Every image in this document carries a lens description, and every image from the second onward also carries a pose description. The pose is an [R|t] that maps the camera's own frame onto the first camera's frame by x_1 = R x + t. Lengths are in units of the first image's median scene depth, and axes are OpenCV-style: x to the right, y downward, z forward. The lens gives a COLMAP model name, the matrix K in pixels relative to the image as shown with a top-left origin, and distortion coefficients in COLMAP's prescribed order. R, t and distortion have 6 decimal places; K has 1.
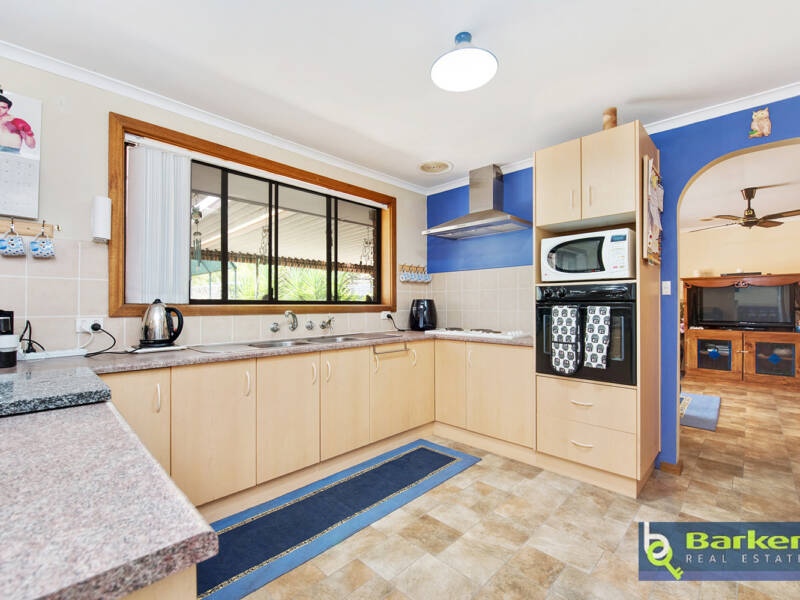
lens RADIAL K [[365.5, 0, 397.3], [0, 365.5, 300.8], [0, 0, 1]] dist [0.000700, -0.001093]
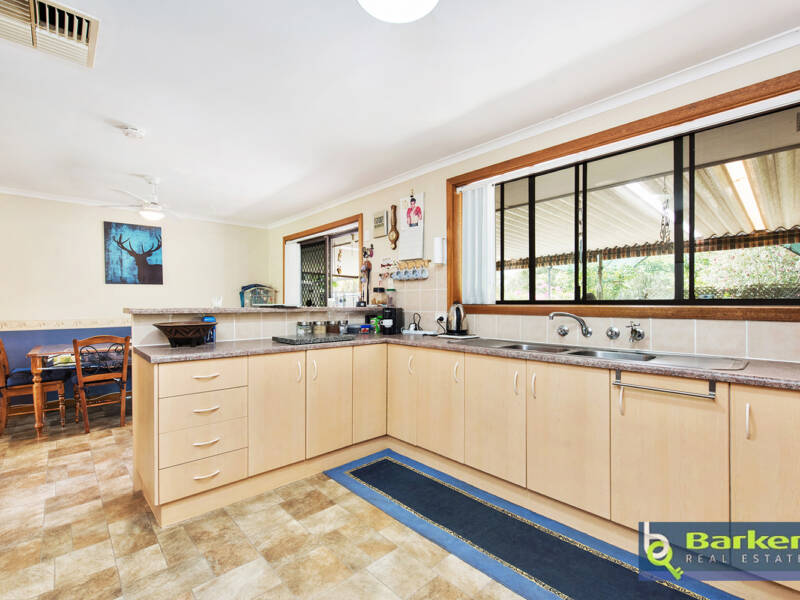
lens RADIAL K [[365.5, 0, 398.5], [0, 365.5, 304.9], [0, 0, 1]] dist [0.000700, -0.001093]
pose [[-0.034040, 0.000148, -0.999420, 0.587000], [0.006026, 0.999982, -0.000057, 0.007641], [0.999402, -0.006024, -0.034041, 0.652882]]
